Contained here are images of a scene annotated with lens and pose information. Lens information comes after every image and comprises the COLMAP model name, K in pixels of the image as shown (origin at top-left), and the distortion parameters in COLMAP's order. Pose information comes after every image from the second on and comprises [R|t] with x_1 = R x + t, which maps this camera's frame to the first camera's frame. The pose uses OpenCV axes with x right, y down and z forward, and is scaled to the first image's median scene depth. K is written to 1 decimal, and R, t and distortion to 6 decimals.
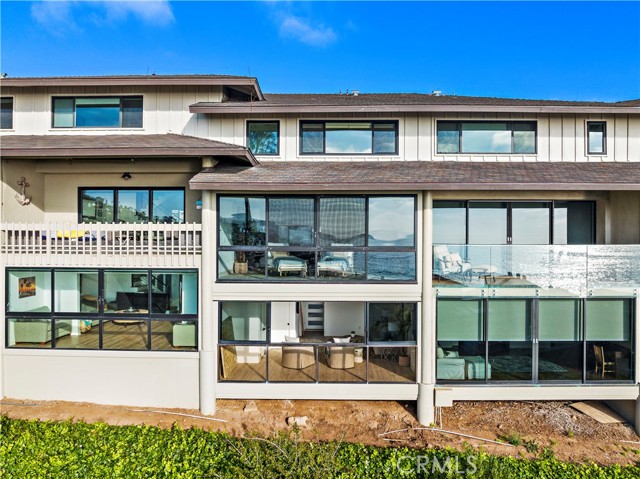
lens RADIAL K [[452.6, 0, 320.0], [0, 452.6, 239.5], [0, 0, 1]] dist [-0.032317, 0.002194]
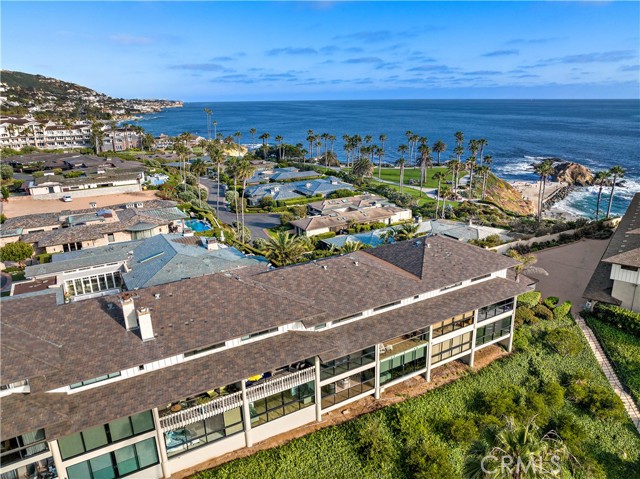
lens RADIAL K [[452.6, 0, 320.0], [0, 452.6, 239.5], [0, 0, 1]] dist [-0.032317, 0.002194]
pose [[0.850414, -0.176861, 0.495496, -1.521122], [0.035468, 0.958933, 0.281406, -1.615100], [-0.524917, -0.221737, 0.821763, -1.201424]]
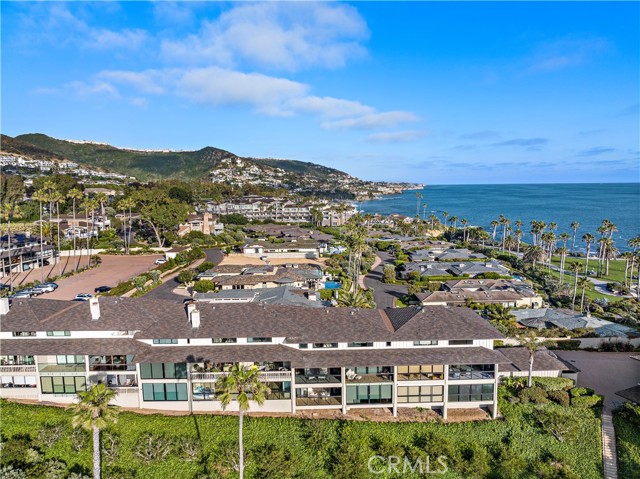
lens RADIAL K [[452.6, 0, 320.0], [0, 452.6, 239.5], [0, 0, 1]] dist [-0.032317, 0.002194]
pose [[0.999390, -0.029891, 0.018055, -0.027959], [0.028058, 0.995139, 0.094402, -1.677685], [-0.020789, -0.093838, 0.995370, -3.160163]]
